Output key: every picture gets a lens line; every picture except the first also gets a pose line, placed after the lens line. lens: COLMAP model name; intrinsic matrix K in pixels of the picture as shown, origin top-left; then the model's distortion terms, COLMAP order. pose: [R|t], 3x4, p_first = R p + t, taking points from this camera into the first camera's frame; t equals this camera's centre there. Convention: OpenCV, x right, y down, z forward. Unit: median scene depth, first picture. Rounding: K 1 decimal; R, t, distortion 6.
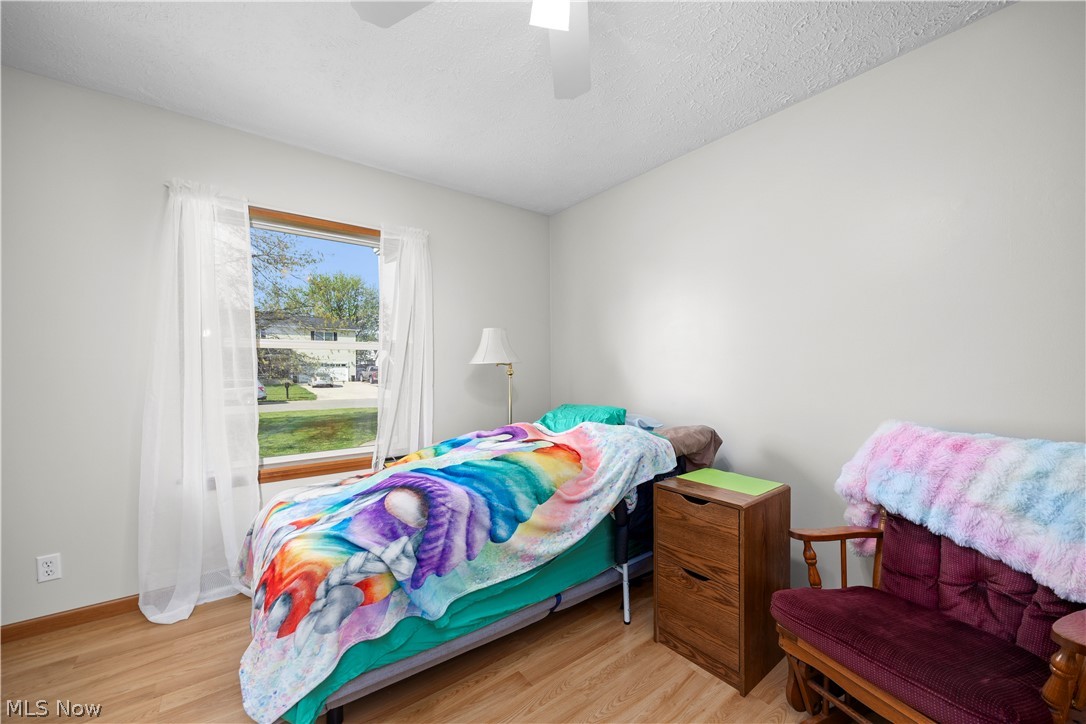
lens RADIAL K [[410.5, 0, 543.0], [0, 410.5, 362.0], [0, 0, 1]] dist [-0.000854, -0.000376]
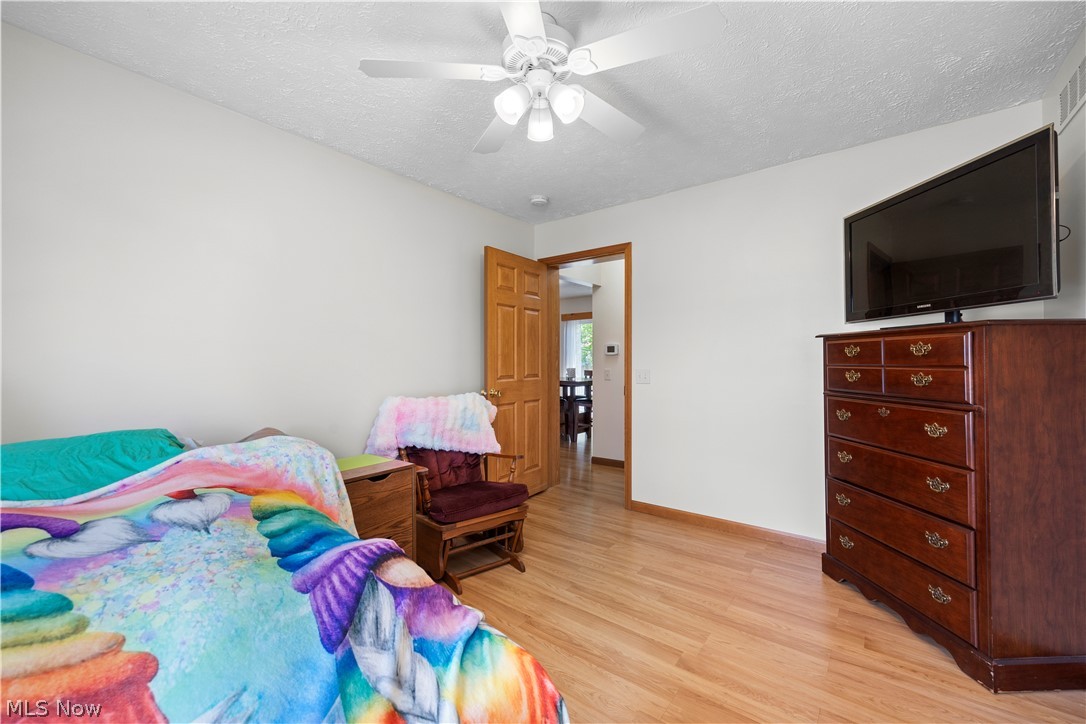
lens RADIAL K [[410.5, 0, 543.0], [0, 410.5, 362.0], [0, 0, 1]] dist [-0.000854, -0.000376]
pose [[-0.218766, 0.004146, 0.975768, -1.047035], [0.002139, 0.999991, -0.003769, 0.015909], [-0.975775, 0.001263, -0.218773, 0.966614]]
